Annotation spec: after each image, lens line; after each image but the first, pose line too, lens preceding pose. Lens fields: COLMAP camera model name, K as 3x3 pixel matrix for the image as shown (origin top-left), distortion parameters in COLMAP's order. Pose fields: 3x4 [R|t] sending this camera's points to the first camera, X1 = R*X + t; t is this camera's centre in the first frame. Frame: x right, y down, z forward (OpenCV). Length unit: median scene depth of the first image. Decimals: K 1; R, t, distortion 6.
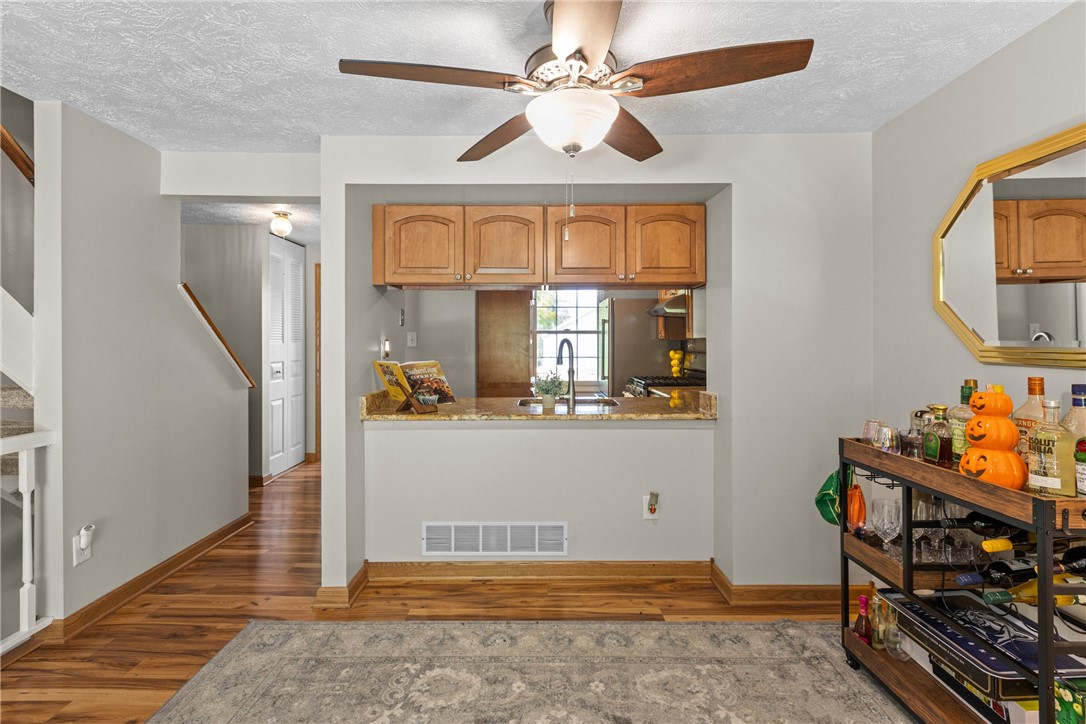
lens RADIAL K [[485.9, 0, 541.6], [0, 485.9, 340.9], [0, 0, 1]] dist [0.001565, -0.002041]
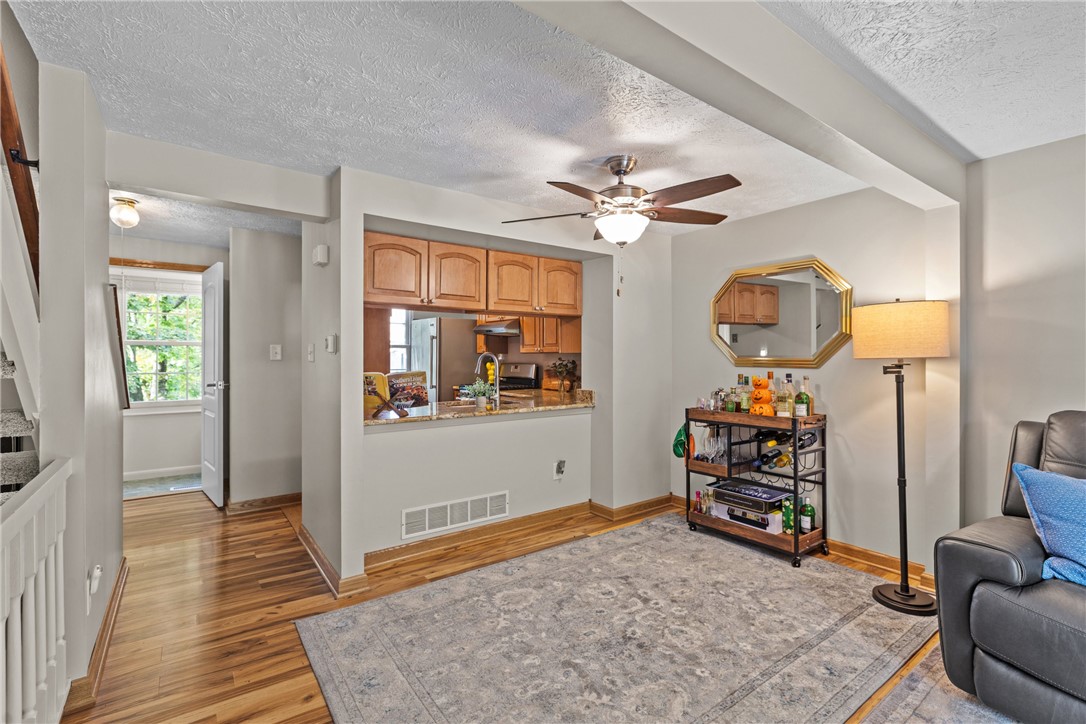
lens RADIAL K [[485.9, 0, 528.5], [0, 485.9, 357.5], [0, 0, 1]] dist [0.001565, -0.002041]
pose [[0.816030, 0.000982, 0.578009, -0.743289], [-0.005002, 0.999973, 0.005363, -0.000161], [-0.577988, -0.007268, 0.816013, -0.132077]]
